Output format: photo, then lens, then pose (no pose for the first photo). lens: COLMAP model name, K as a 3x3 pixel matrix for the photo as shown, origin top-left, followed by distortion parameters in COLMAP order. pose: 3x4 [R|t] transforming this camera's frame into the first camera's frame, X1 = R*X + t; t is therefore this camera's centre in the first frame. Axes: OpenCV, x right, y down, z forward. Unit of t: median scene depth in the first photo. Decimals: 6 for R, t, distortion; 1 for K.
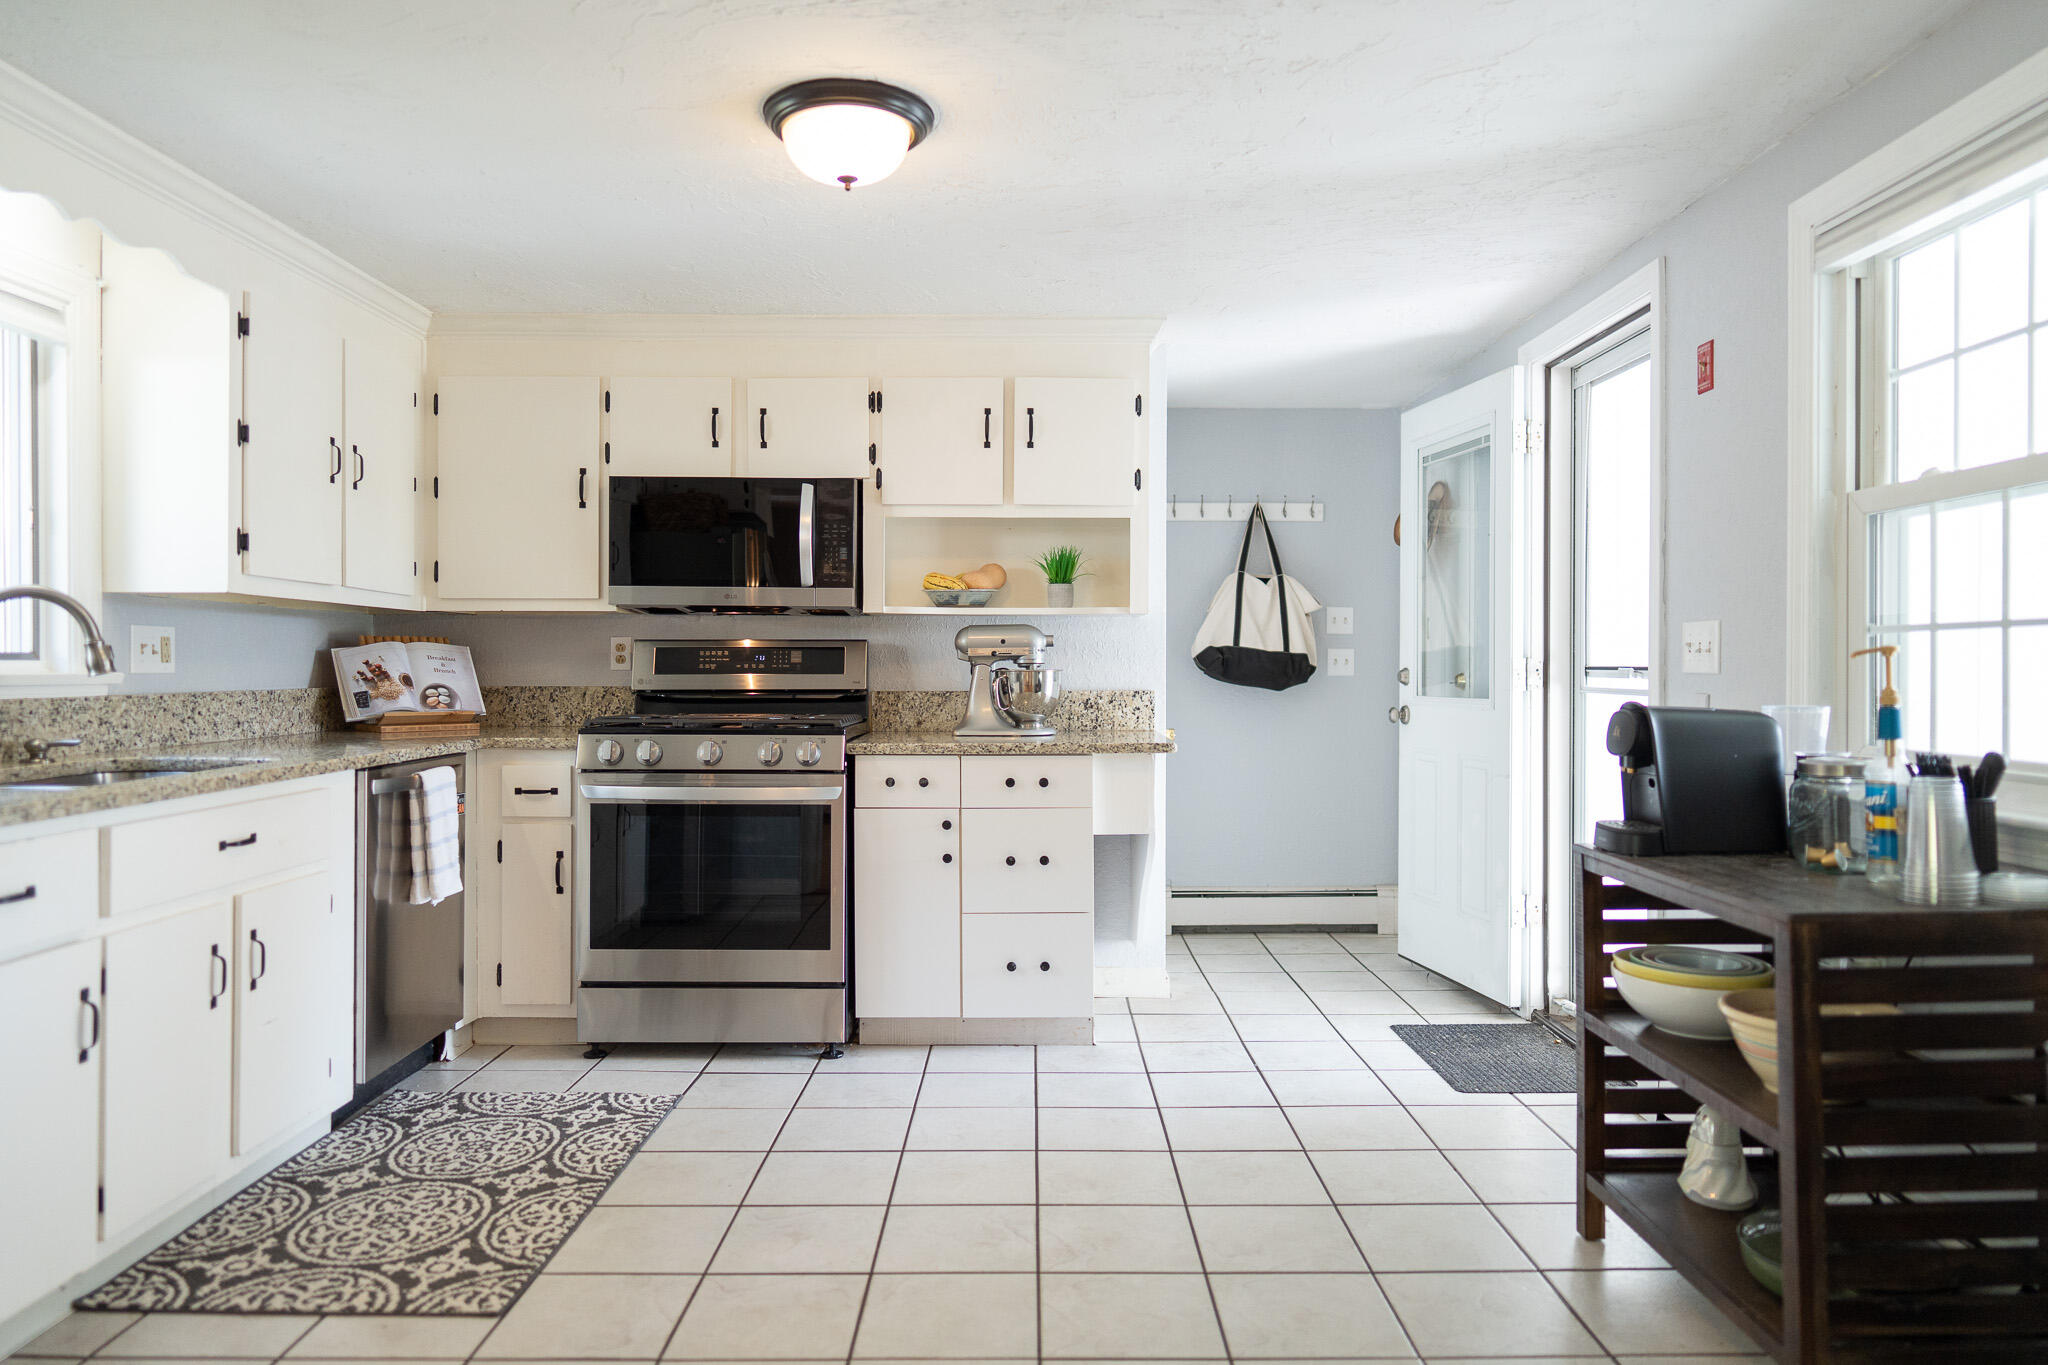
lens RADIAL K [[1353.3, 0, 1031.3], [0, 1353.3, 678.7], [0, 0, 1]] dist [-0.009298, 0.008090]
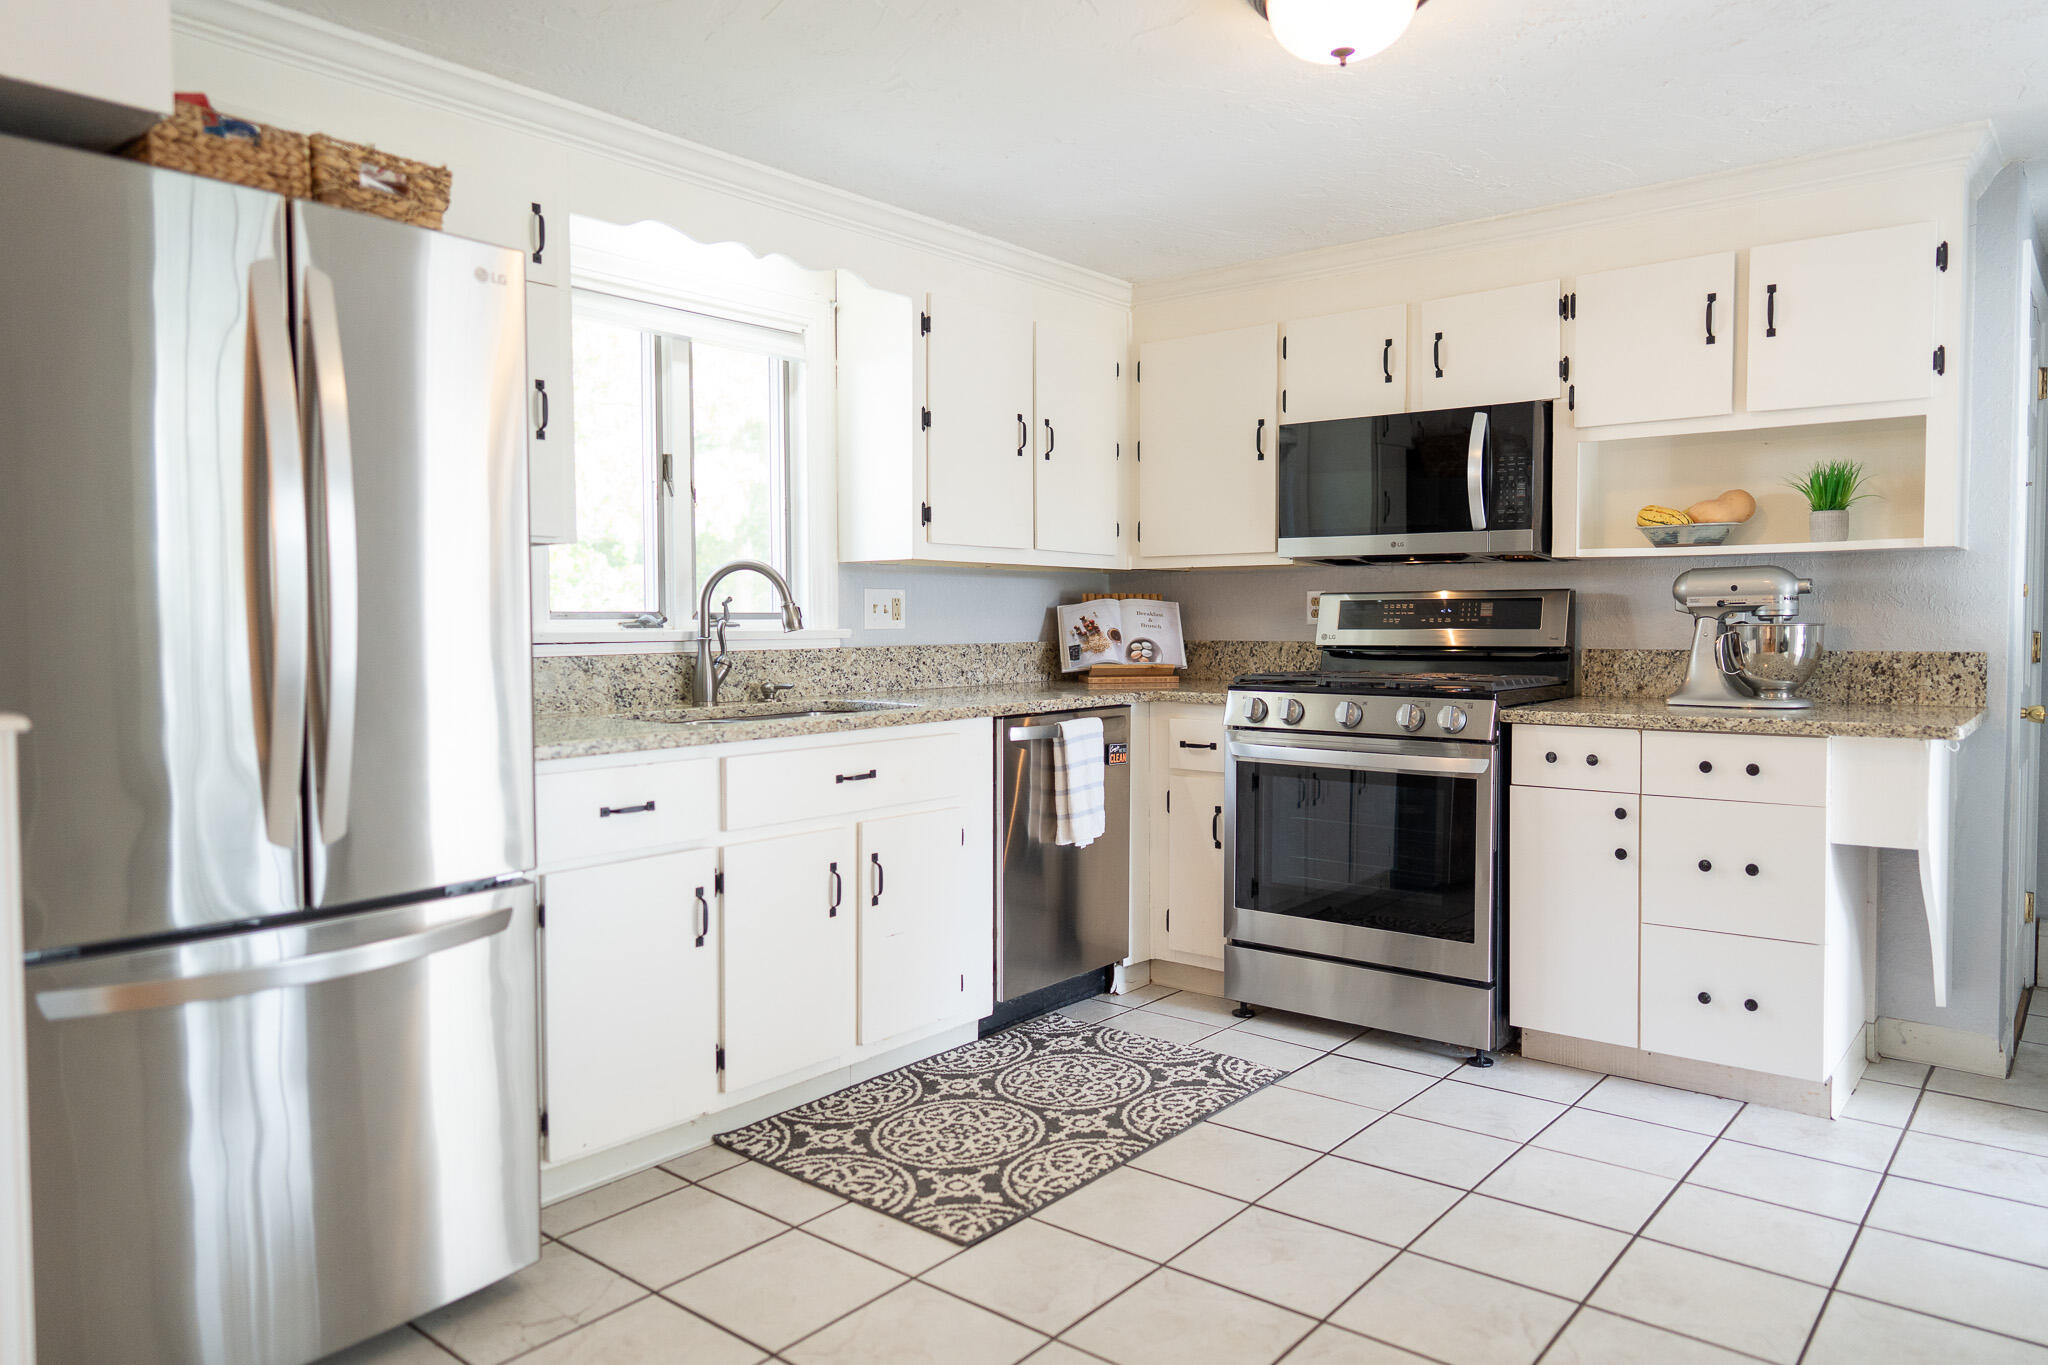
lens RADIAL K [[1353.3, 0, 1025.8], [0, 1353.3, 676.1], [0, 0, 1]] dist [-0.009298, 0.008090]
pose [[0.770759, 0.022698, -0.636722, 0.185554], [-0.000290, 0.999378, 0.035276, -0.004306], [0.637126, -0.027005, 0.770286, 0.144886]]
